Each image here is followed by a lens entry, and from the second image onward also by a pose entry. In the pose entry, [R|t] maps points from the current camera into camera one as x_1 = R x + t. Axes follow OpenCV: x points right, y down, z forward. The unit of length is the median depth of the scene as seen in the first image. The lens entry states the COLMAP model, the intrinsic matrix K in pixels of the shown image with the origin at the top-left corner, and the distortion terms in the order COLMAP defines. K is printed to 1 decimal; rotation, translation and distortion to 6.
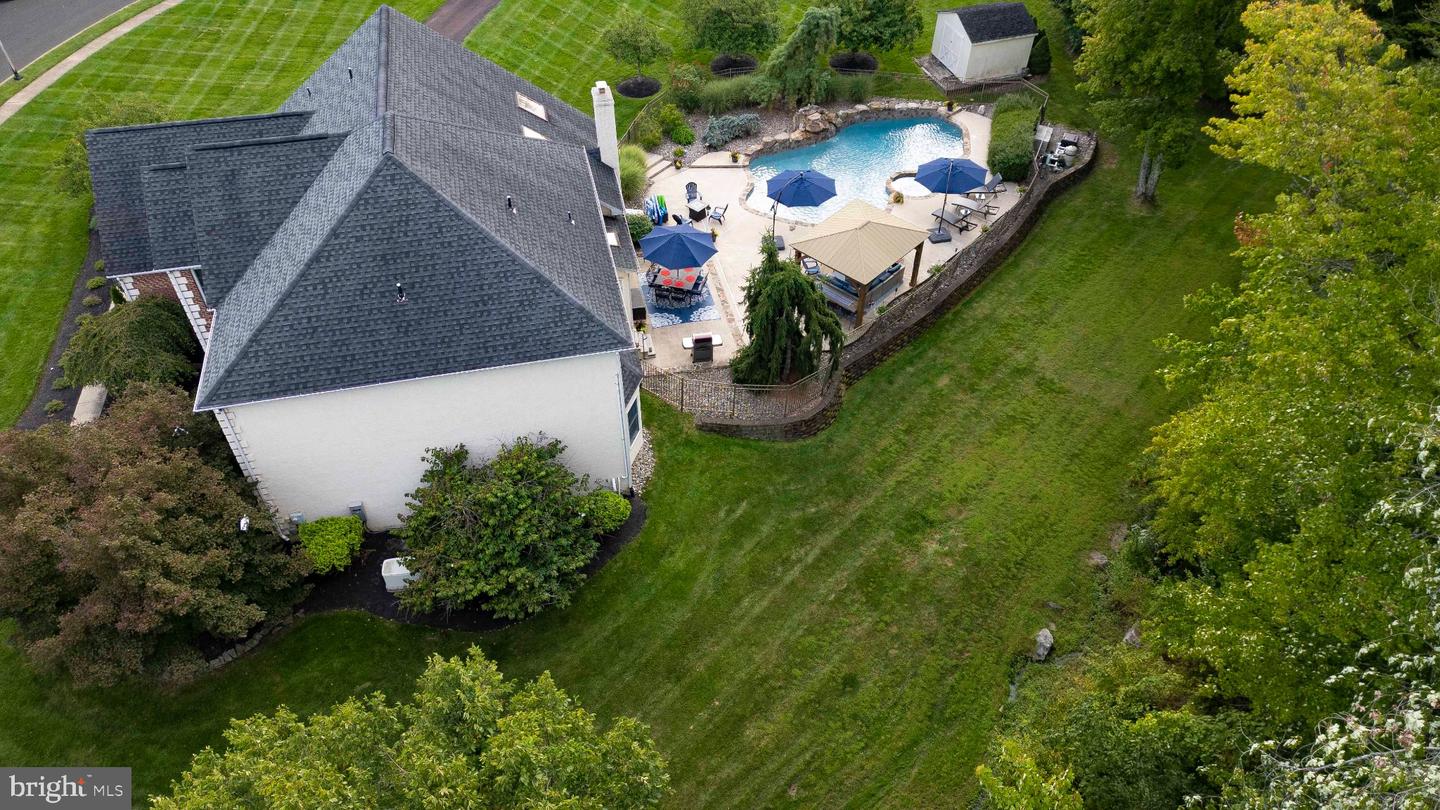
lens RADIAL K [[1011.3, 0, 725.4], [0, 1011.3, 405.2], [0, 0, 1]] dist [0.057745, -0.057959]
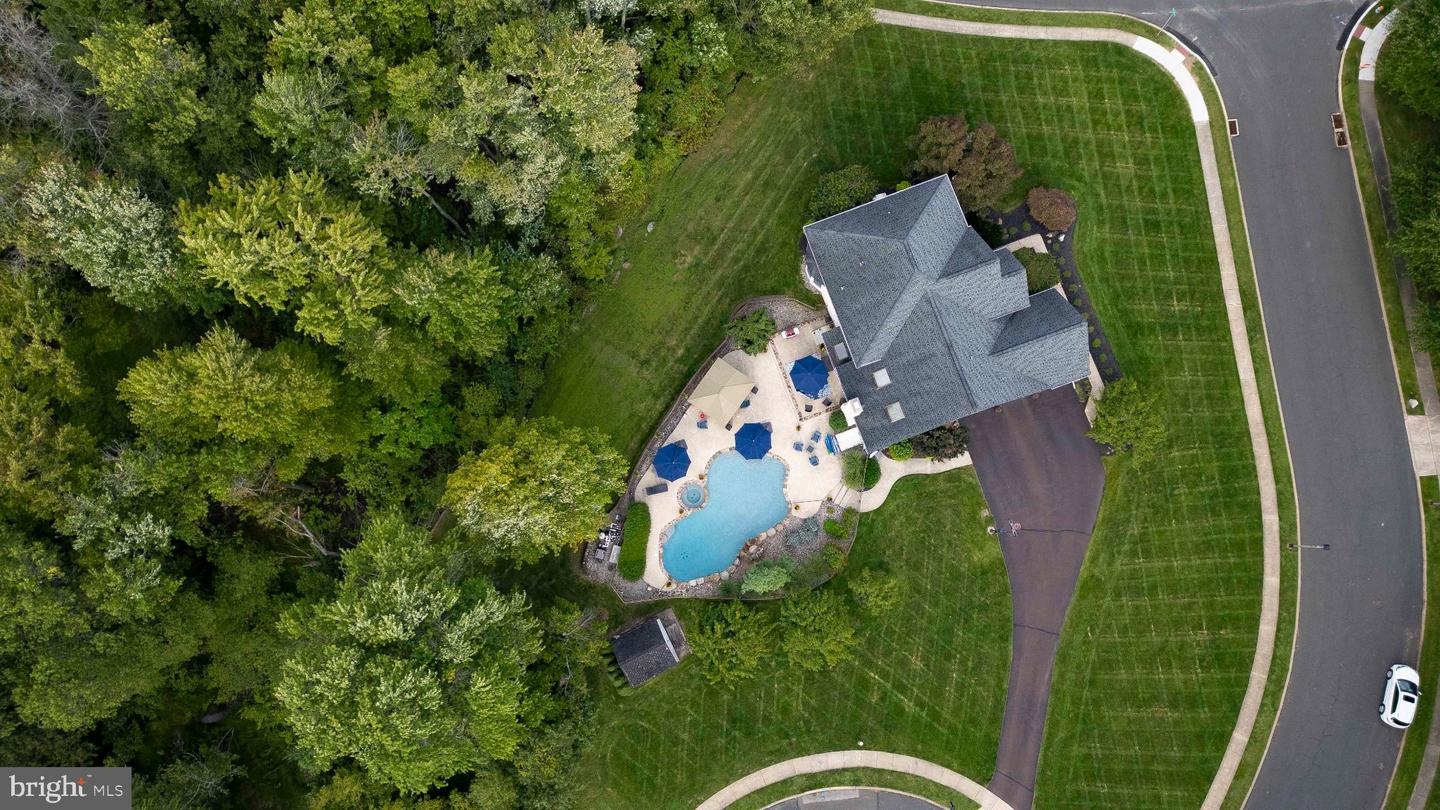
lens RADIAL K [[1011.3, 0, 720.1], [0, 1011.3, 390.0], [0, 0, 1]] dist [0.057745, -0.057959]
pose [[-0.991809, 0.125245, 0.025076, 0.072580], [-0.053511, -0.585678, 0.808775, -1.553659], [0.115981, 0.800809, 0.587583, -0.166632]]
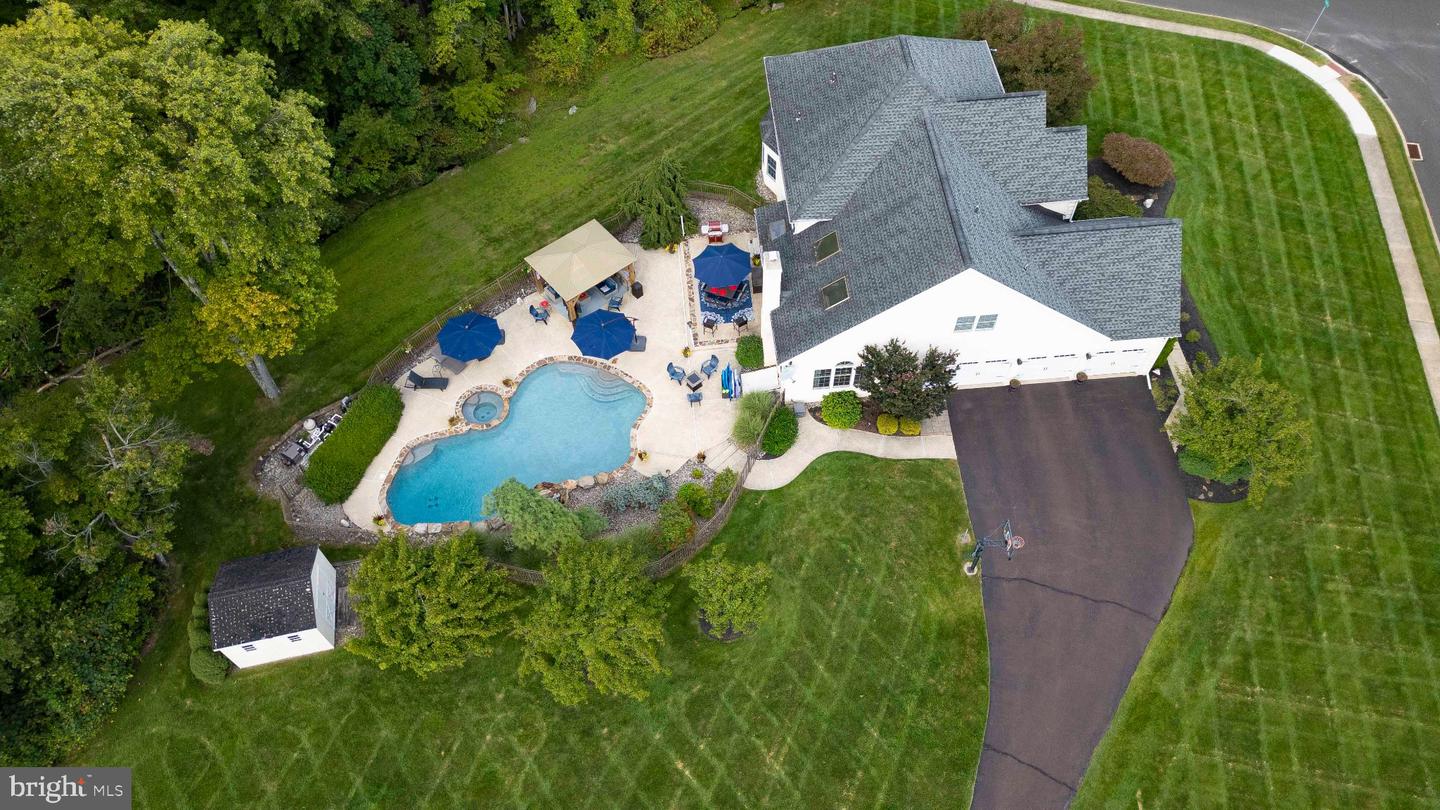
lens RADIAL K [[1011.3, 0, 721.6], [0, 1011.3, 394.0], [0, 0, 1]] dist [0.057745, -0.057959]
pose [[-0.989614, -0.105626, 0.097505, -0.161338], [0.113713, -0.160265, 0.980502, -1.232369], [-0.087940, 0.981406, 0.170611, 0.805453]]
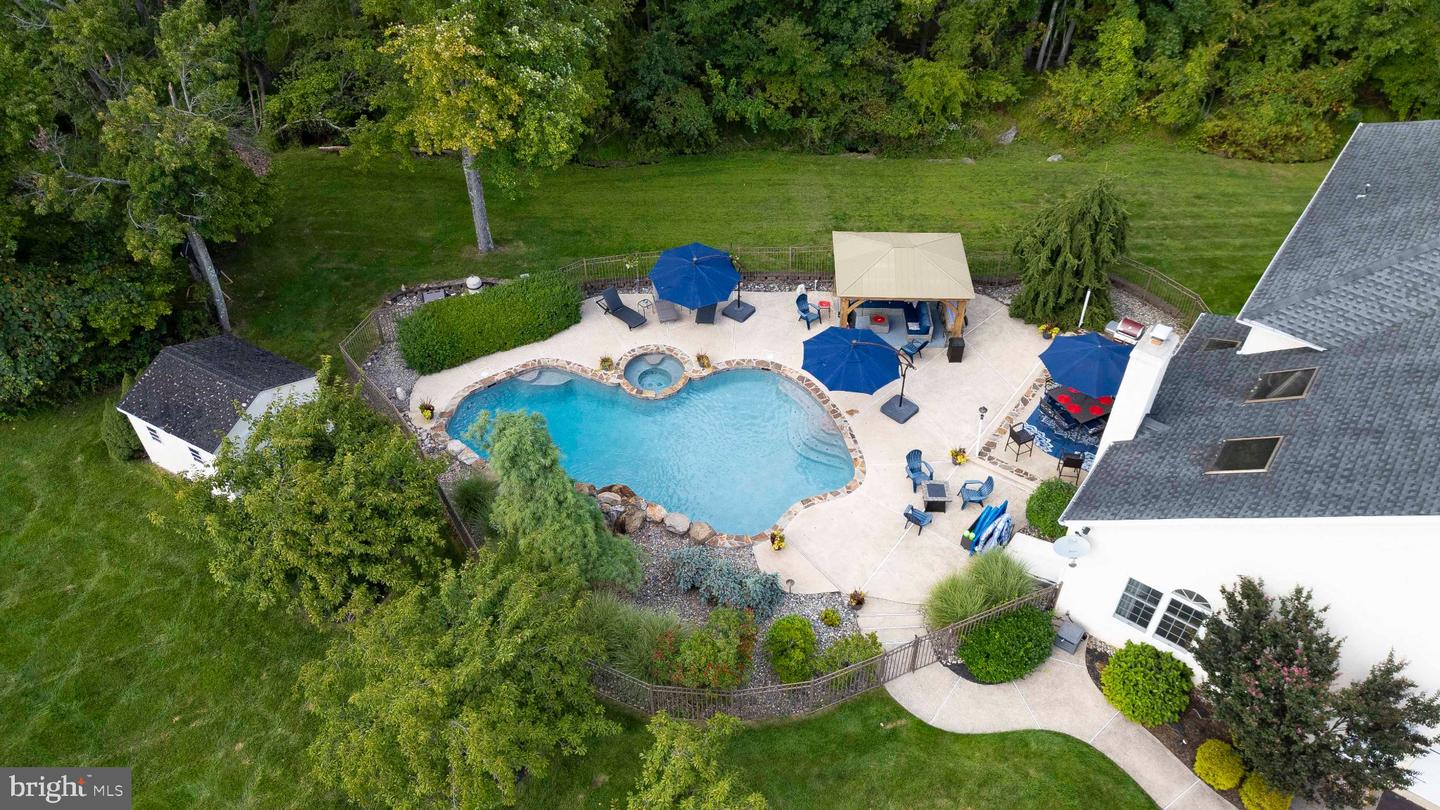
lens RADIAL K [[1011.3, 0, 722.0], [0, 1011.3, 396.4], [0, 0, 1]] dist [0.057745, -0.057959]
pose [[-0.641062, -0.514341, 0.569642, -0.266205], [0.545773, 0.216328, 0.809527, -0.779270], [-0.539603, 0.829852, 0.142034, 0.907697]]
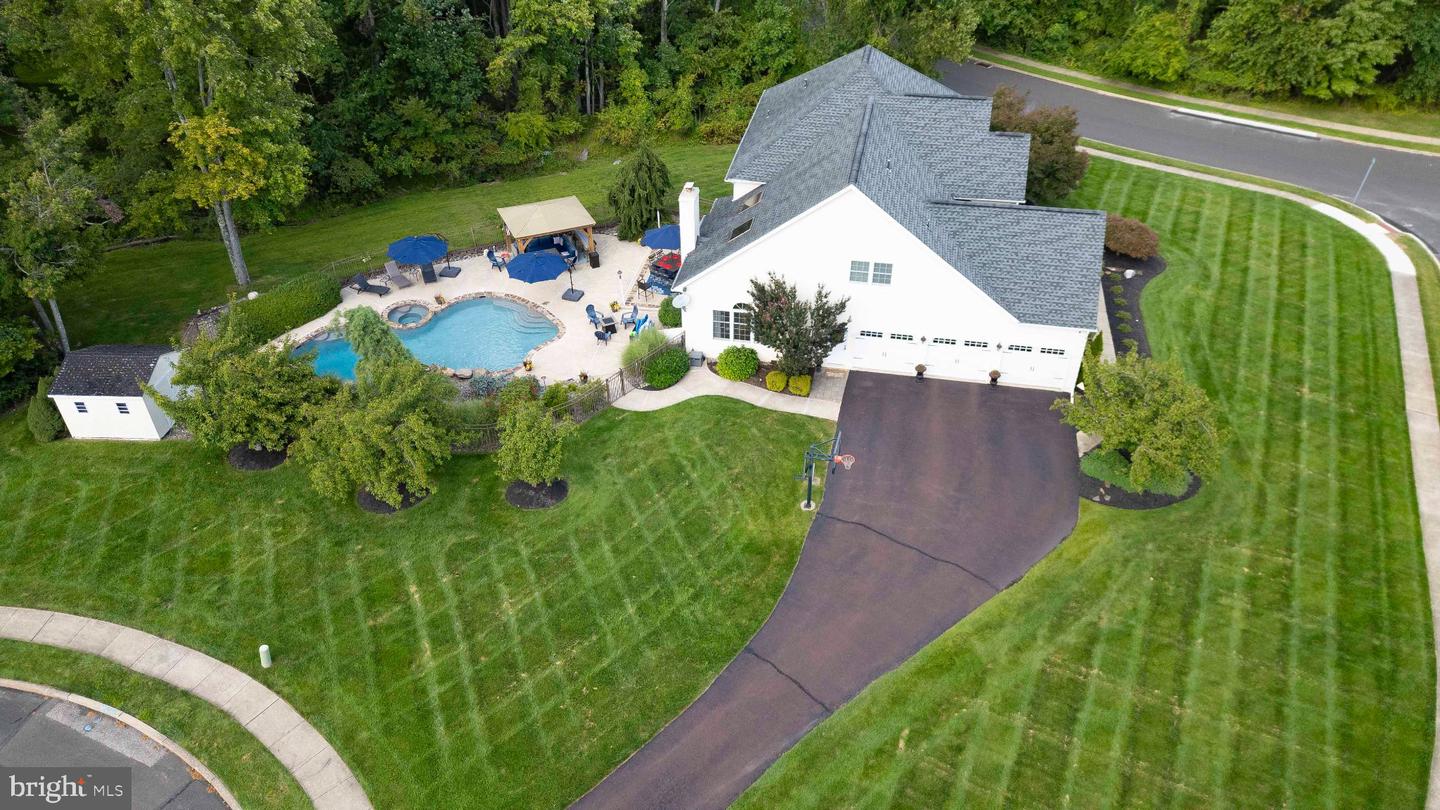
lens RADIAL K [[1011.3, 0, 727.1], [0, 1011.3, 398.7], [0, 0, 1]] dist [0.057745, -0.057959]
pose [[-0.915464, -0.236825, 0.325329, -0.507019], [0.283567, 0.193948, 0.939135, -1.140913], [-0.285507, 0.951997, -0.110397, 1.132390]]
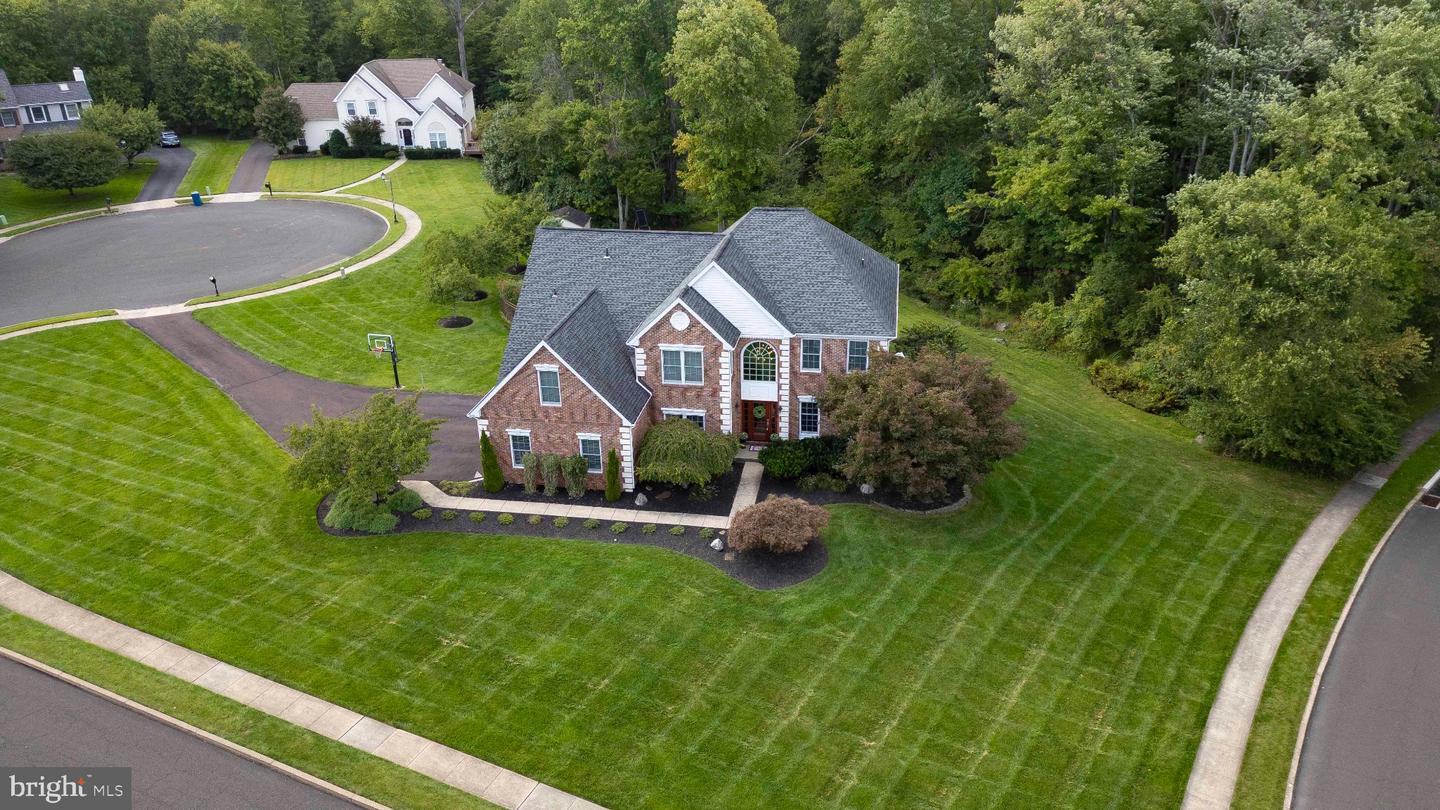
lens RADIAL K [[1011.3, 0, 722.7], [0, 1011.3, 402.9], [0, 0, 1]] dist [0.057745, -0.057959]
pose [[0.377930, -0.375089, 0.846450, -1.202817], [0.648811, 0.759505, 0.046874, -0.101387], [-0.660465, 0.531471, 0.530401, 0.218097]]
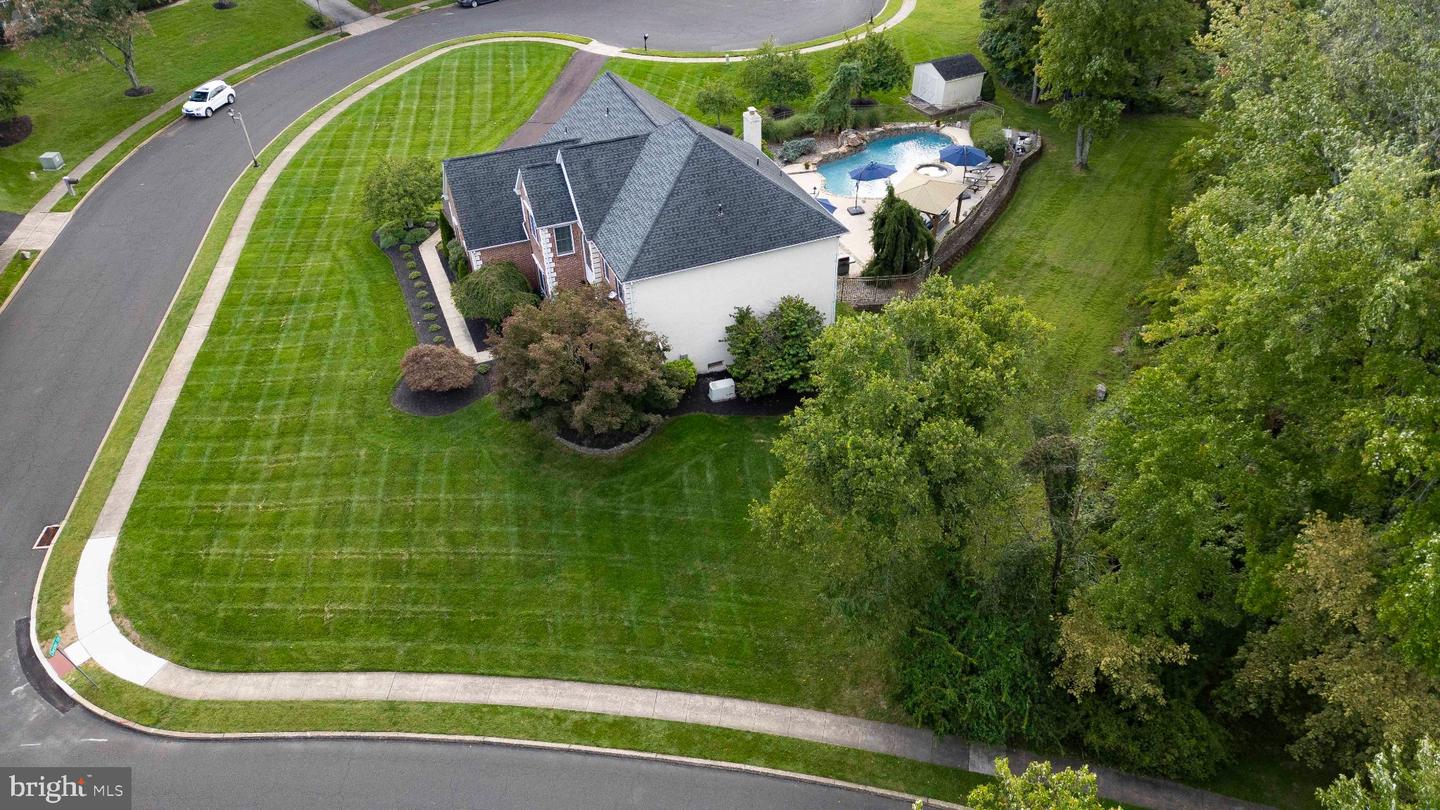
lens RADIAL K [[1011.3, 0, 727.3], [0, 1011.3, 401.1], [0, 0, 1]] dist [0.057745, -0.057959]
pose [[0.985345, -0.117880, 0.123284, -0.335761], [0.131142, 0.985720, -0.105631, 0.233642], [-0.109072, 0.120250, 0.986734, -0.387224]]
